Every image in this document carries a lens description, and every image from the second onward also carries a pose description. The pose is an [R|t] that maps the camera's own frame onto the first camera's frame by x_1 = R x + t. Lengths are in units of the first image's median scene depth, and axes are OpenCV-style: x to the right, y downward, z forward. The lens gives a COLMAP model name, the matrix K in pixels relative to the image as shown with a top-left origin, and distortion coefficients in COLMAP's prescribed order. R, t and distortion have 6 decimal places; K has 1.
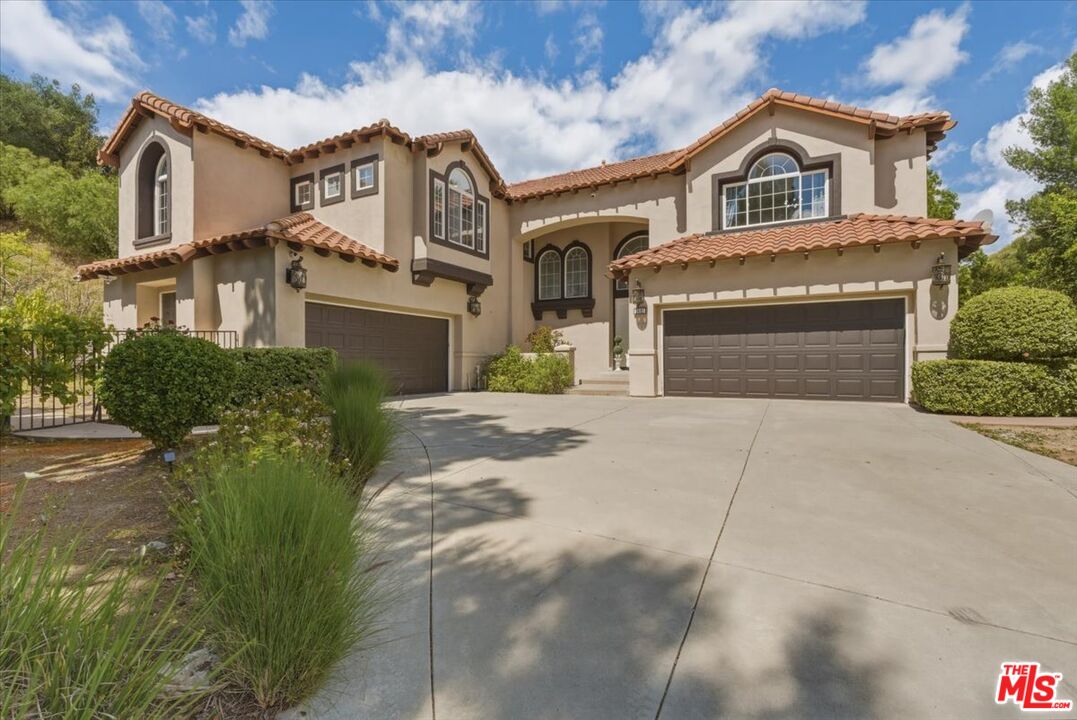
lens RADIAL K [[494.5, 0, 541.6], [0, 494.5, 349.4], [0, 0, 1]] dist [-0.000023, 0.000244]
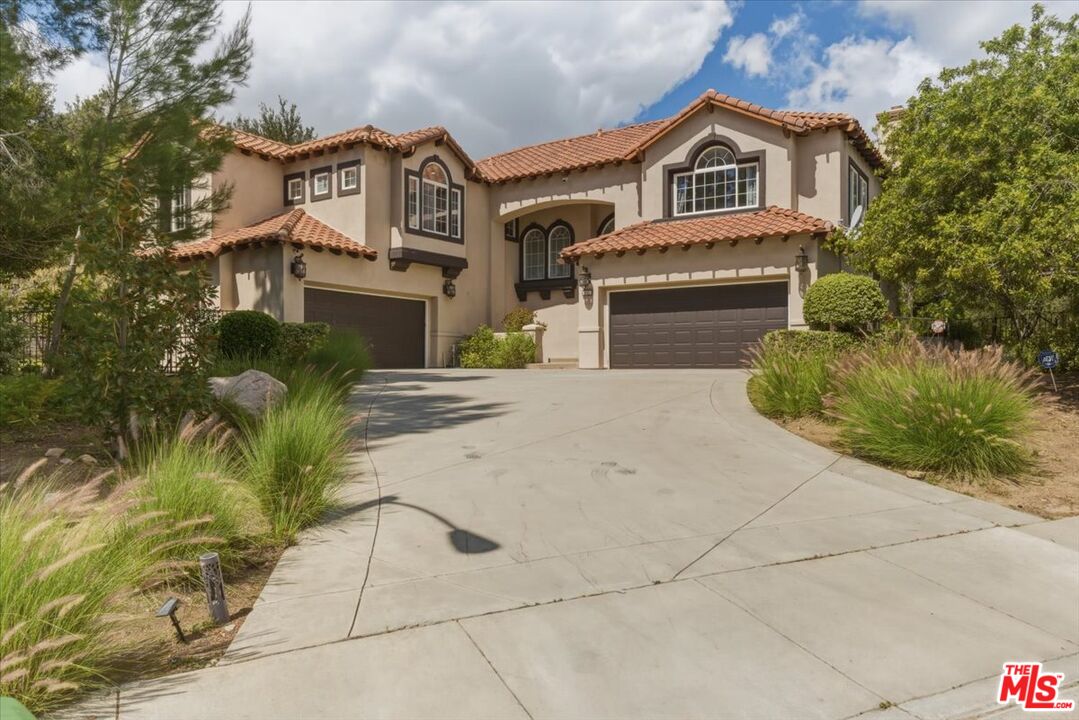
lens RADIAL K [[862.7, 0, 557.4], [0, 862.7, 346.5], [0, 0, 1]] dist [0.009114, 0.001836]
pose [[0.995211, -0.000500, -0.097753, 0.307253], [-0.000249, 0.999971, -0.007659, 0.056574], [0.097754, 0.007647, 0.995181, -0.908068]]
